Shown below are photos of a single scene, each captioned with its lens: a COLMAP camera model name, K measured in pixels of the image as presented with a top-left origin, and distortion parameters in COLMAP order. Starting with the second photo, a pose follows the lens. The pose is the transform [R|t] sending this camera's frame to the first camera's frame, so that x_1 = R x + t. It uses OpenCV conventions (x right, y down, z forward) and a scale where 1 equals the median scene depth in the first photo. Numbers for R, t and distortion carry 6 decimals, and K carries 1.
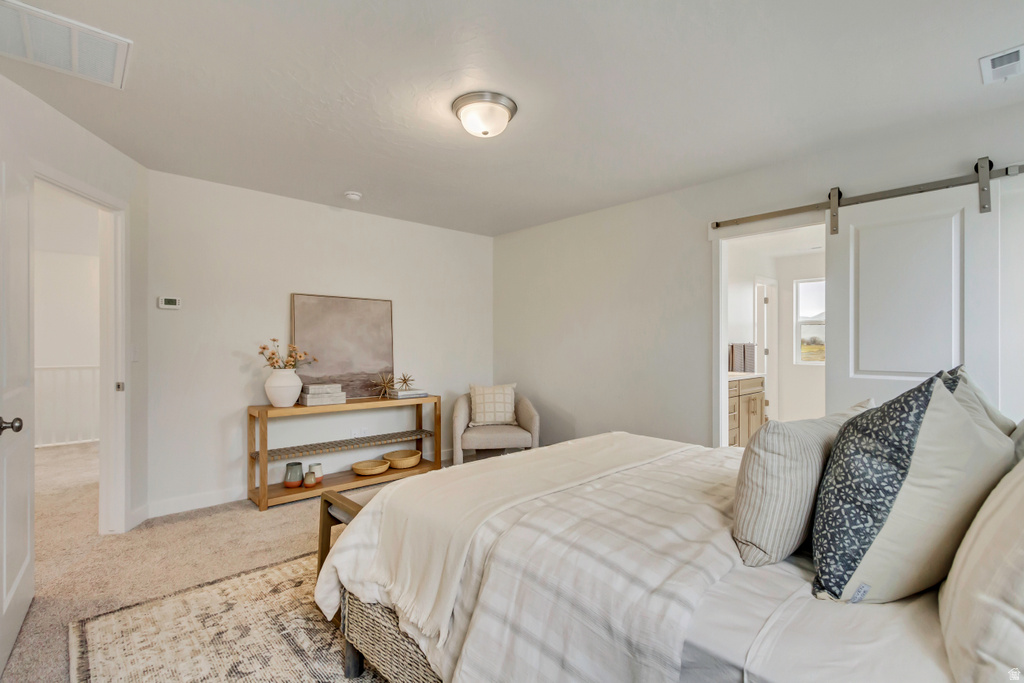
lens RADIAL K [[471.3, 0, 512.0], [0, 471.3, 341.5], [0, 0, 1]] dist [0.006447, -0.001082]
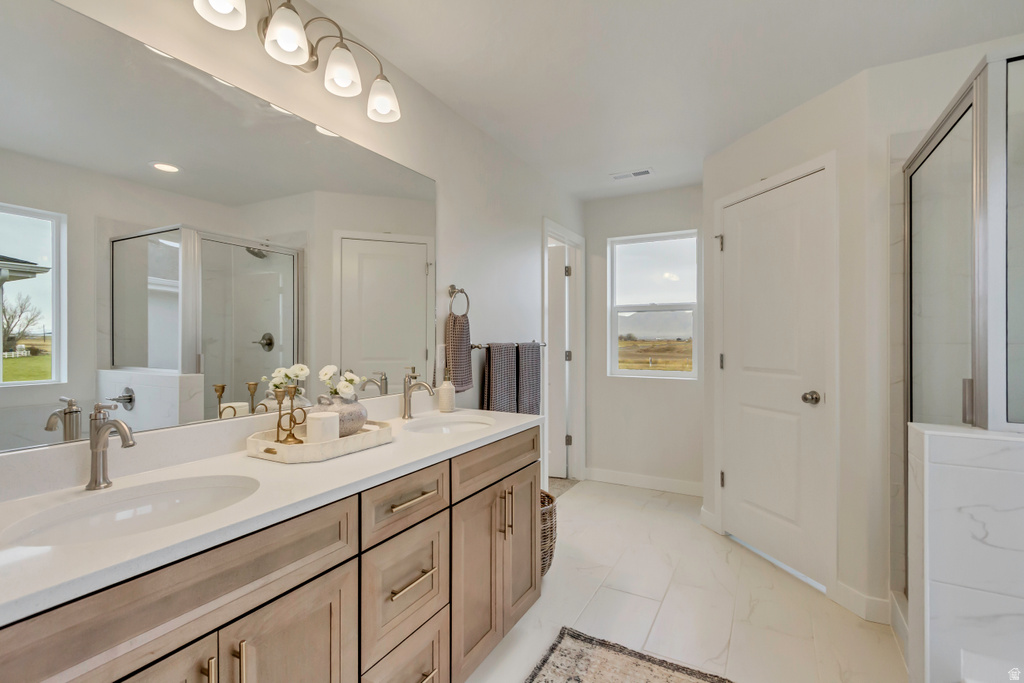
lens RADIAL K [[471.3, 0, 512.0], [0, 471.3, 341.5], [0, 0, 1]] dist [0.006447, -0.001082]
pose [[0.947560, -0.005658, 0.319527, 0.279243], [0.003238, 0.999962, 0.008103, -0.001819], [-0.319561, -0.006644, 0.947542, 0.453467]]
